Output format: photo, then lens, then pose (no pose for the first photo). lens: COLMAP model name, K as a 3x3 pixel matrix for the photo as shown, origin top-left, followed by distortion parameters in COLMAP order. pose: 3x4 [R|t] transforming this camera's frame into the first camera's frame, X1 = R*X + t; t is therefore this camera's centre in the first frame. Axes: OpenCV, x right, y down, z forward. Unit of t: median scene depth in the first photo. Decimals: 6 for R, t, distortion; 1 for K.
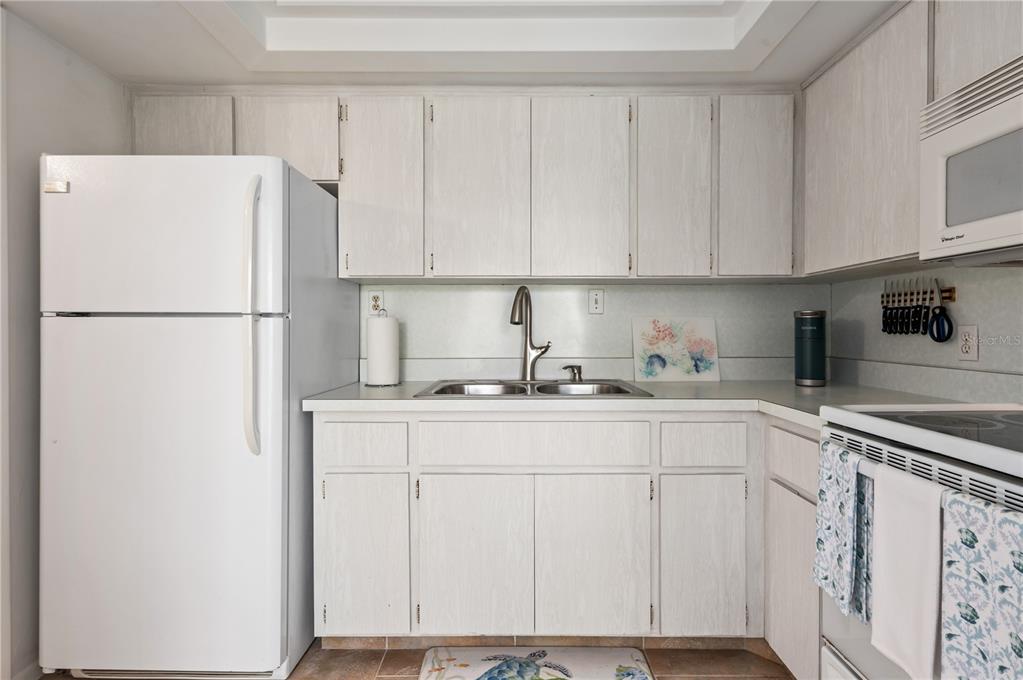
lens RADIAL K [[509.6, 0, 511.4], [0, 509.6, 334.8], [0, 0, 1]] dist [0.021325, -0.002366]
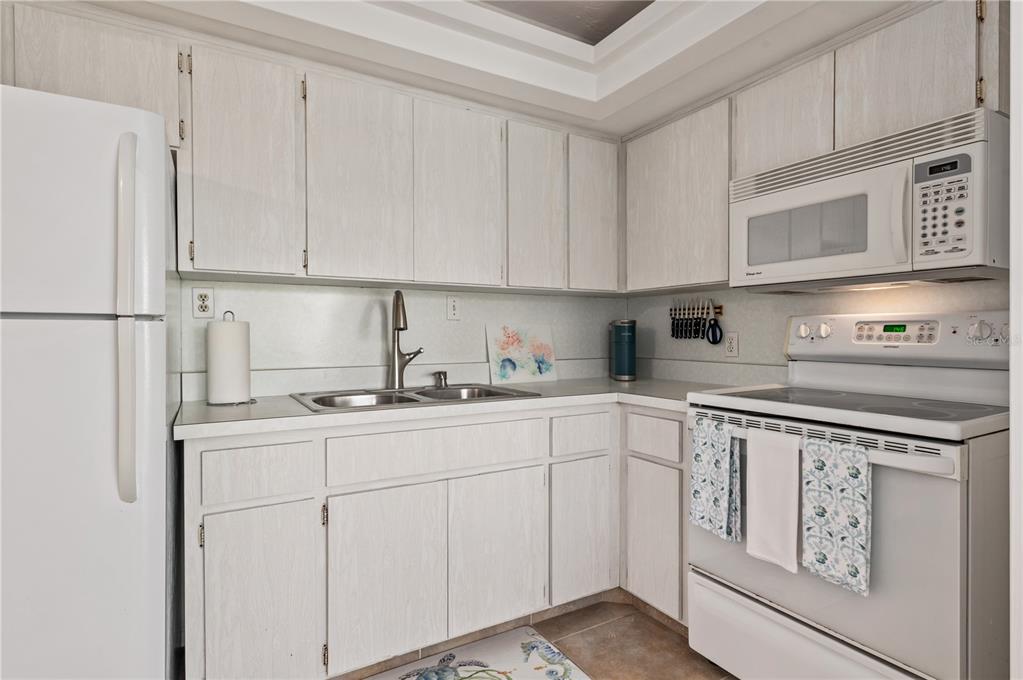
lens RADIAL K [[536.2, 0, 522.4], [0, 536.2, 338.8], [0, 0, 1]] dist [0.018430, 0.001416]
pose [[0.858752, -0.004978, 0.512367, -0.350959], [0.006540, 0.999978, -0.001244, -0.001951], [-0.512349, 0.004419, 0.858766, 0.013247]]
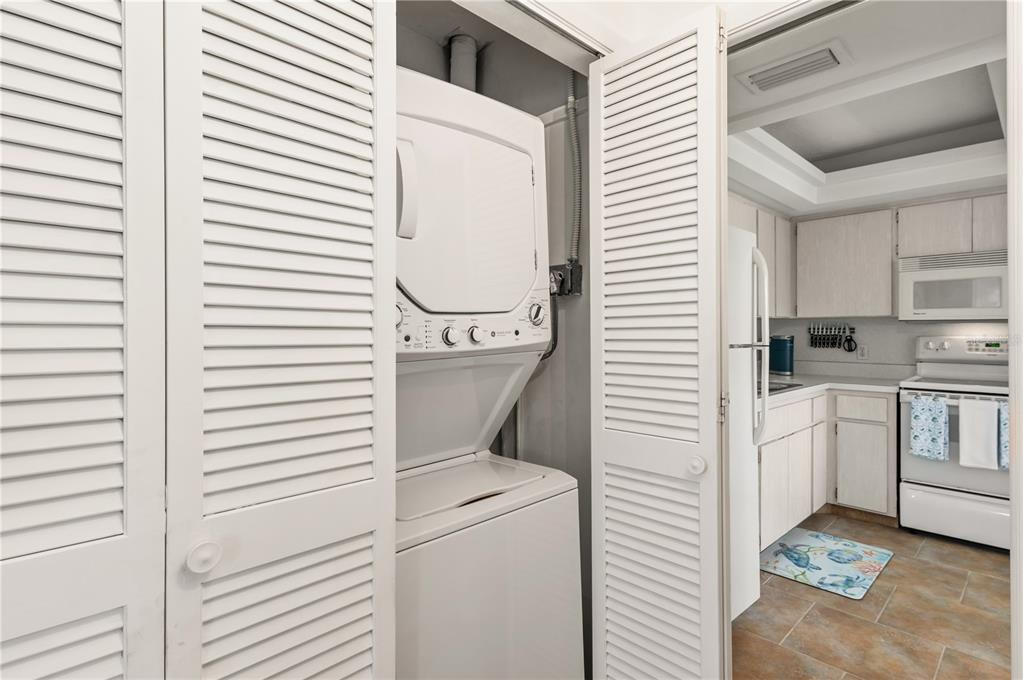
lens RADIAL K [[509.6, 0, 538.5], [0, 509.6, 333.1], [0, 0, 1]] dist [0.021325, -0.002366]
pose [[0.706842, -0.001761, 0.707369, -1.640582], [0.007311, 0.999962, -0.004817, -0.062701], [-0.707334, 0.008577, 0.706828, 0.363842]]
